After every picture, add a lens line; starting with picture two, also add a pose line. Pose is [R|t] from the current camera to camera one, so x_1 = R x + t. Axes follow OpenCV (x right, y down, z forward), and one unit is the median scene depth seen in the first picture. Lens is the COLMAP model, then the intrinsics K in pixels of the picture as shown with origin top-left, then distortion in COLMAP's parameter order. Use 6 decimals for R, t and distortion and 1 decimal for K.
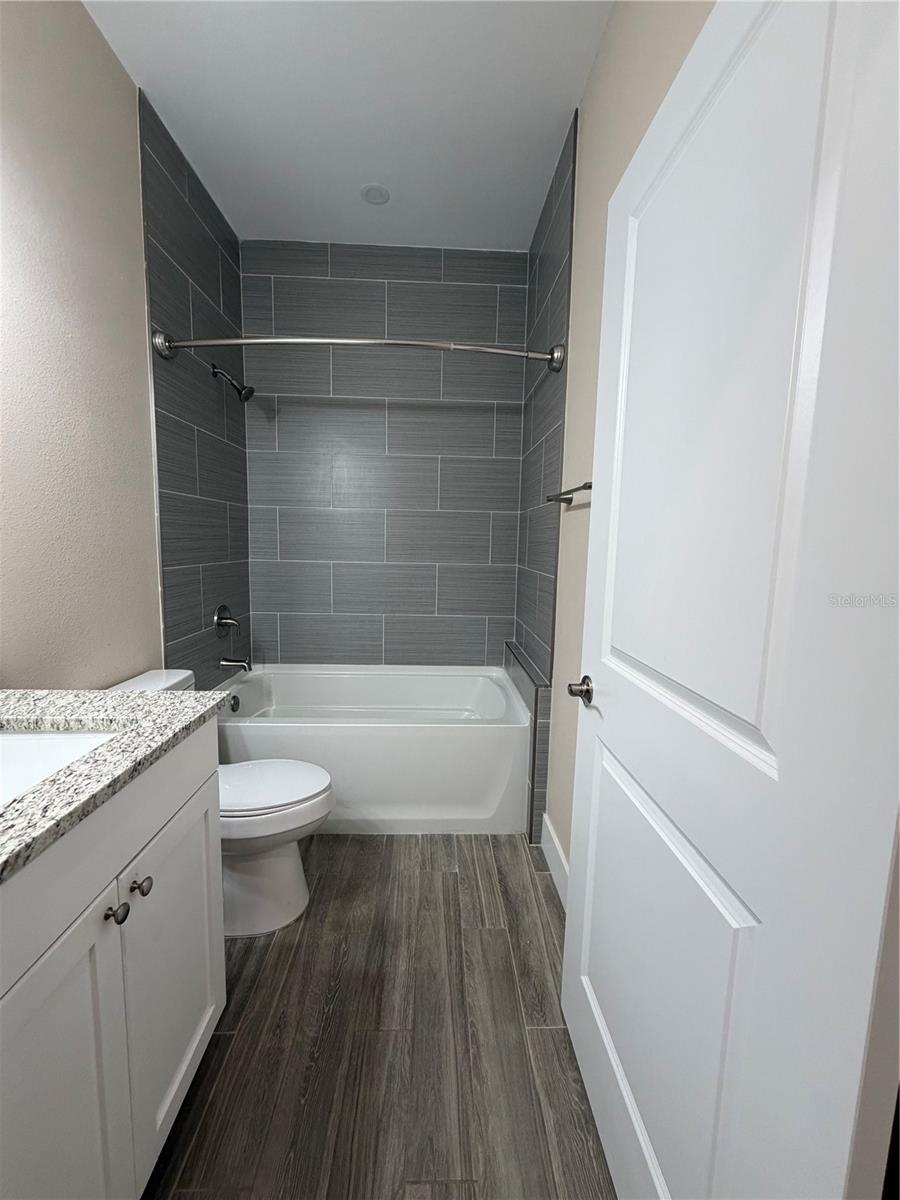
lens RADIAL K [[477.9, 0, 449.9], [0, 477.9, 597.2], [0, 0, 1]] dist [-0.001118, 0.000629]
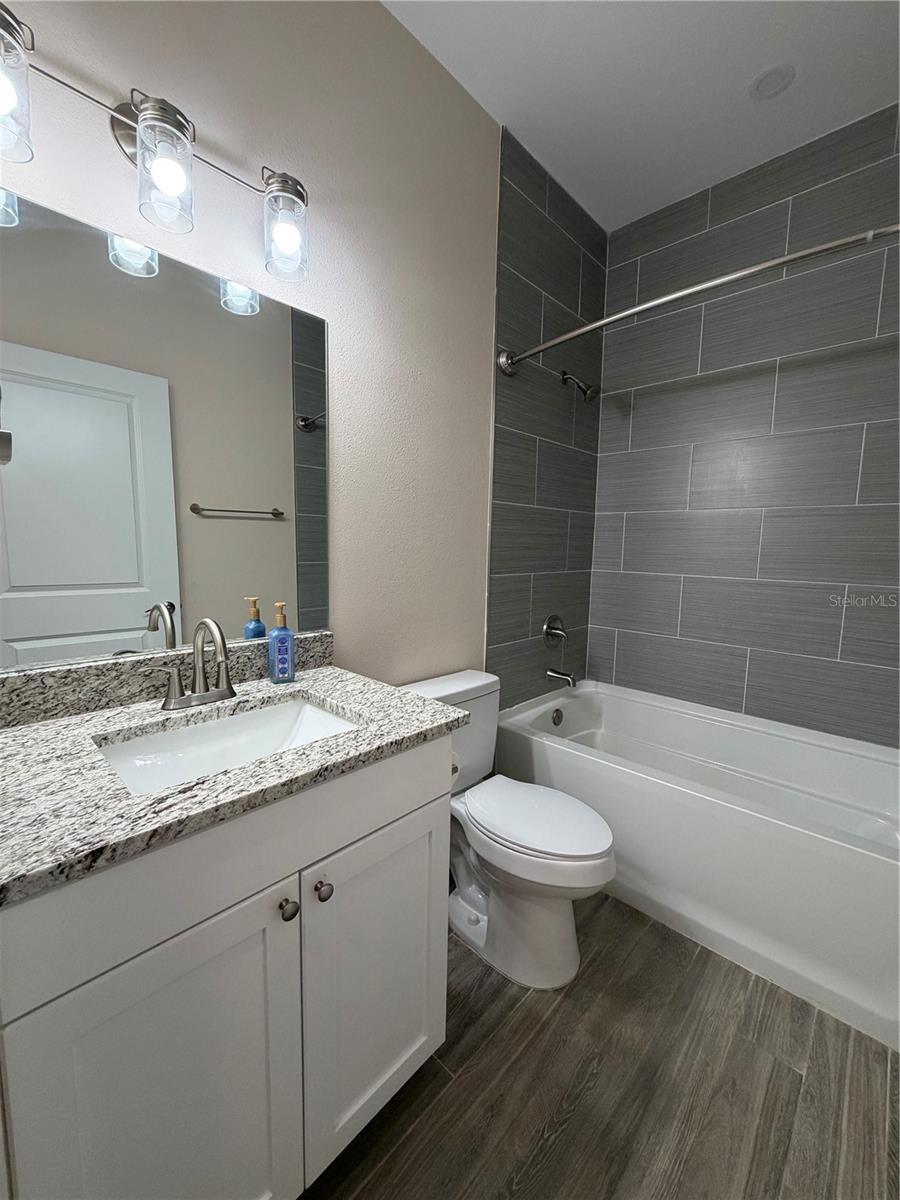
lens RADIAL K [[477.9, 0, 449.9], [0, 477.9, 597.2], [0, 0, 1]] dist [-0.001118, 0.000629]
pose [[0.698191, 0.071835, -0.712298, 0.097700], [-0.086606, 0.996121, 0.015567, -0.022086], [0.710654, 0.050820, 0.701704, 0.206537]]
